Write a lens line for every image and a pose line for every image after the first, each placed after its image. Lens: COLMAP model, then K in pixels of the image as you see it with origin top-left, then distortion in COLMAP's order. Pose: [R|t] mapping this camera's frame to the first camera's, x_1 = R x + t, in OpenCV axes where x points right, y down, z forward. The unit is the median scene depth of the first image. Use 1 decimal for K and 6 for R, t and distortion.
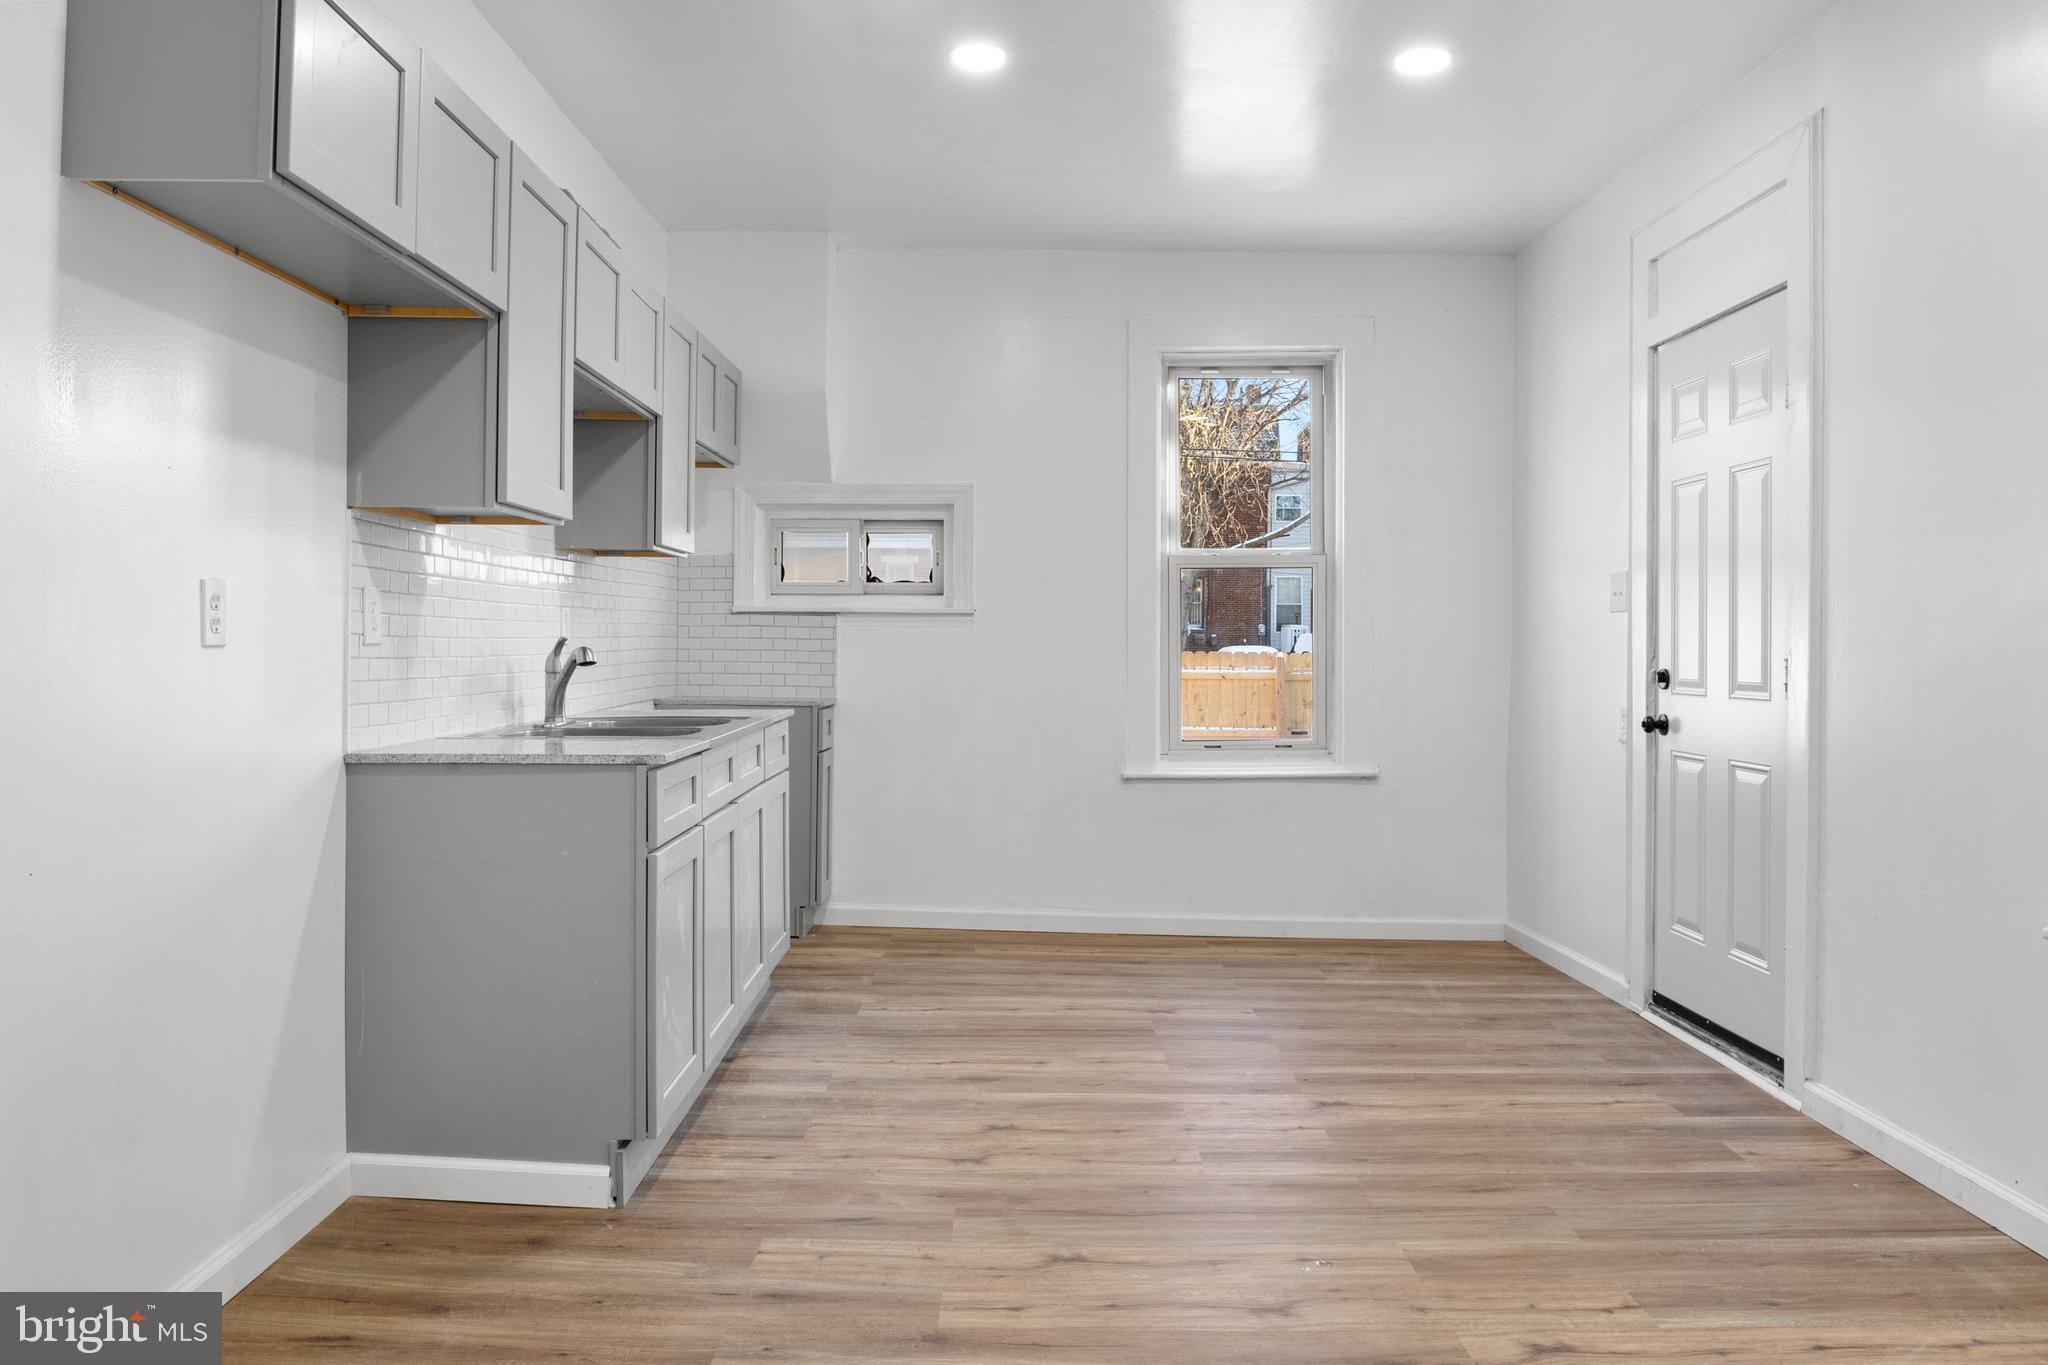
lens RADIAL K [[1449.5, 0, 1020.2], [0, 1449.5, 630.6], [0, 0, 1]] dist [-0.025935, 0.000128]
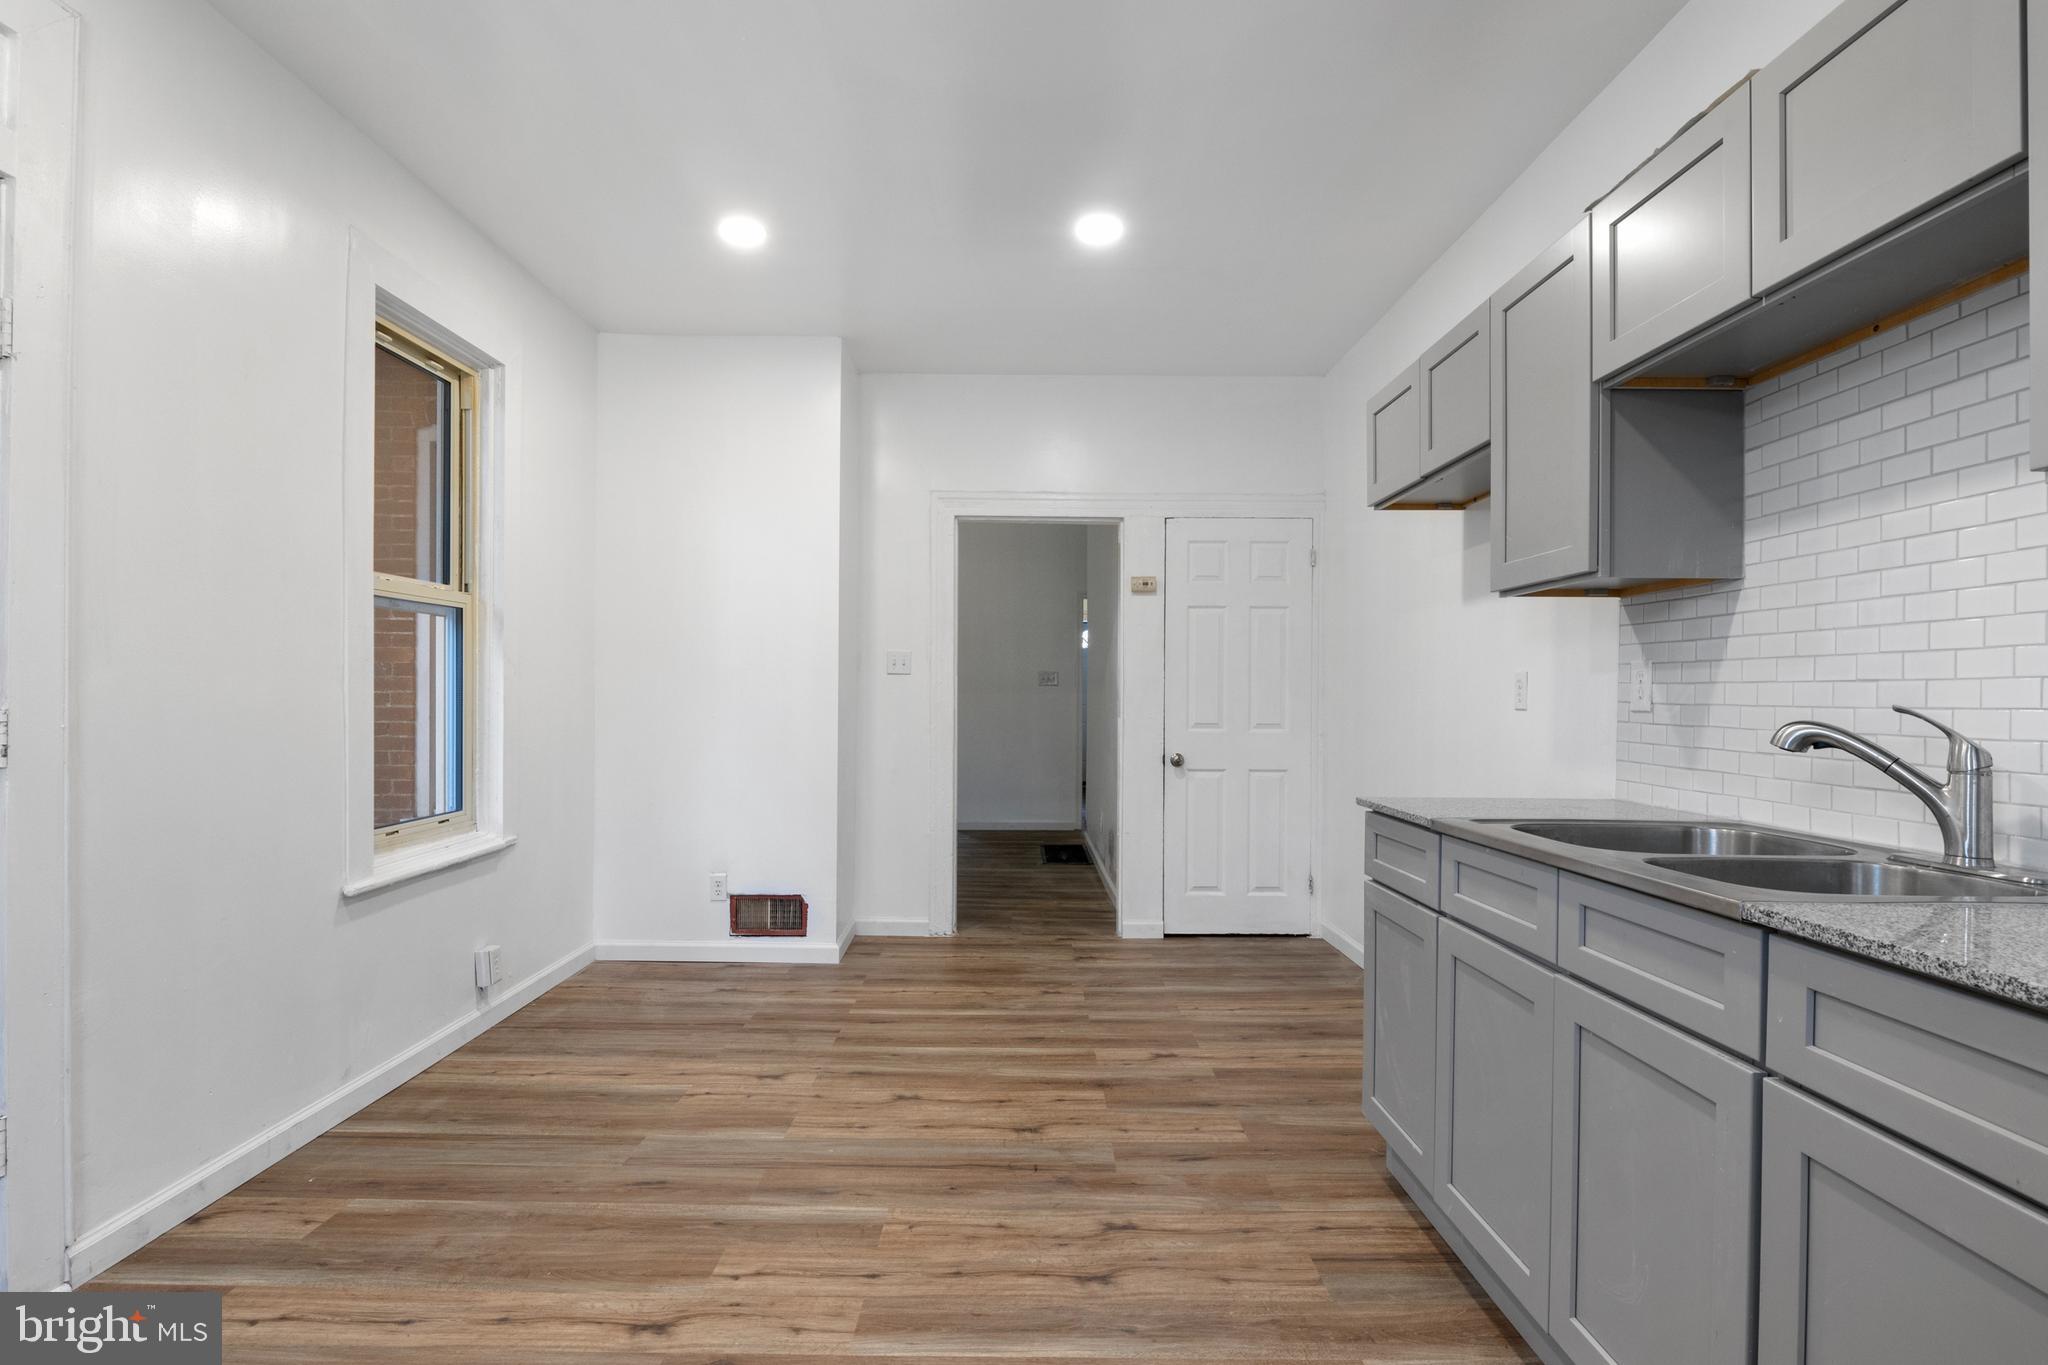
lens RADIAL K [[1046.3, 0, 1026.4], [0, 1046.3, 695.7], [0, 0, 1]] dist [-0.011773, 0.001295]
pose [[-0.999899, -0.014174, -0.001431, 0.032263], [-0.014159, 0.999853, -0.009620, 0.010799], [0.001567, -0.009599, -0.999953, 1.623451]]
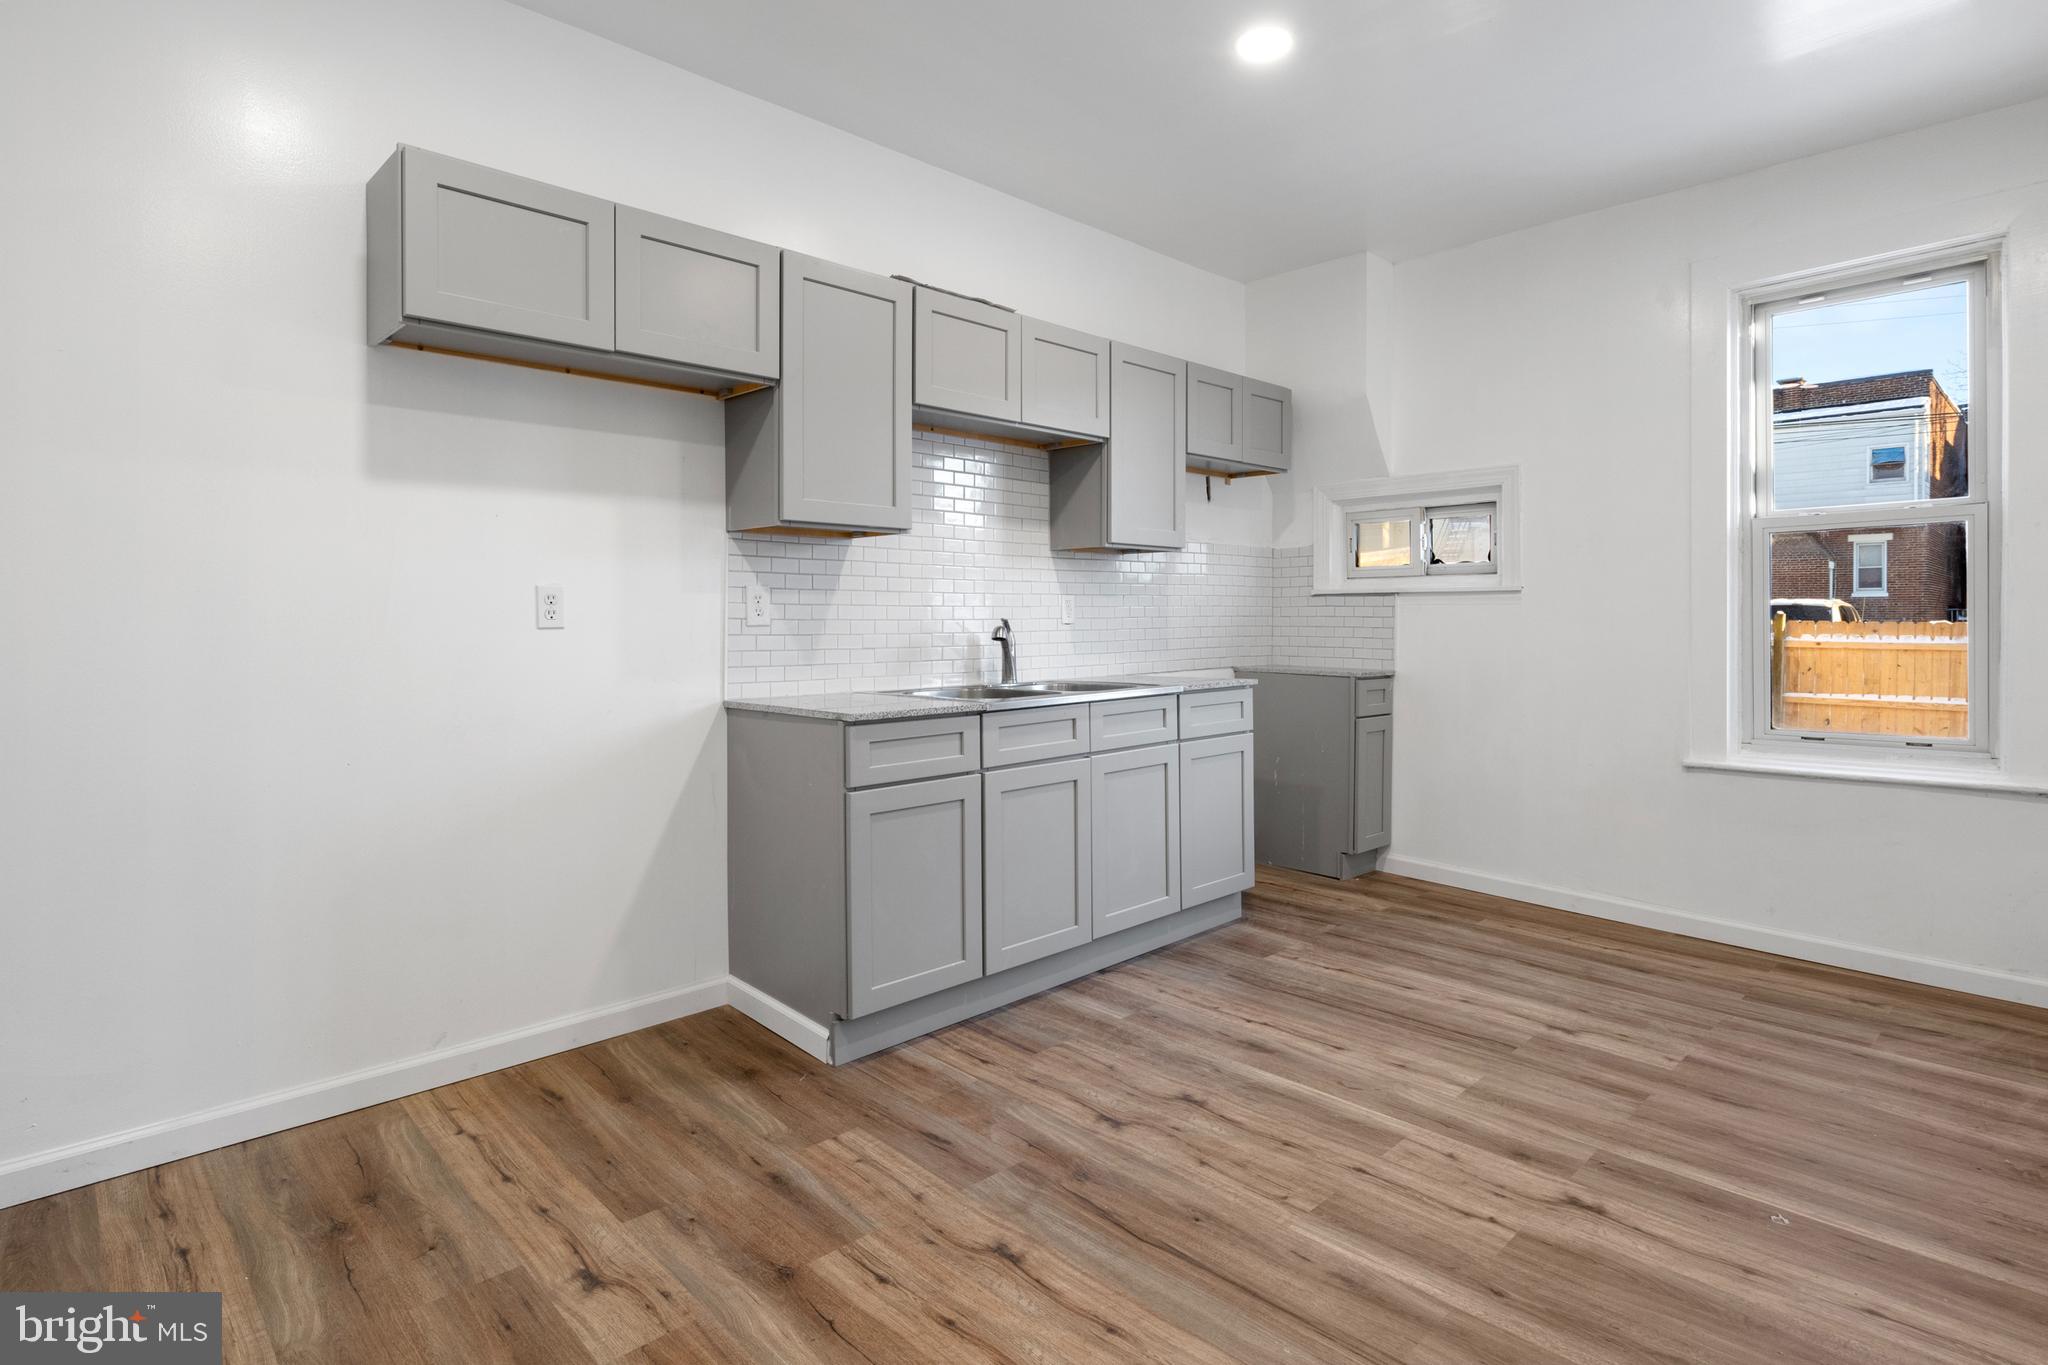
lens RADIAL K [[1046.3, 0, 1036.4], [0, 1046.3, 628.4], [0, 0, 1]] dist [-0.011773, 0.001295]
pose [[0.697541, -0.000746, -0.716544, 0.438686], [0.012690, 0.999855, 0.011313, 0.003649], [0.716432, -0.016984, 0.697450, 0.420888]]
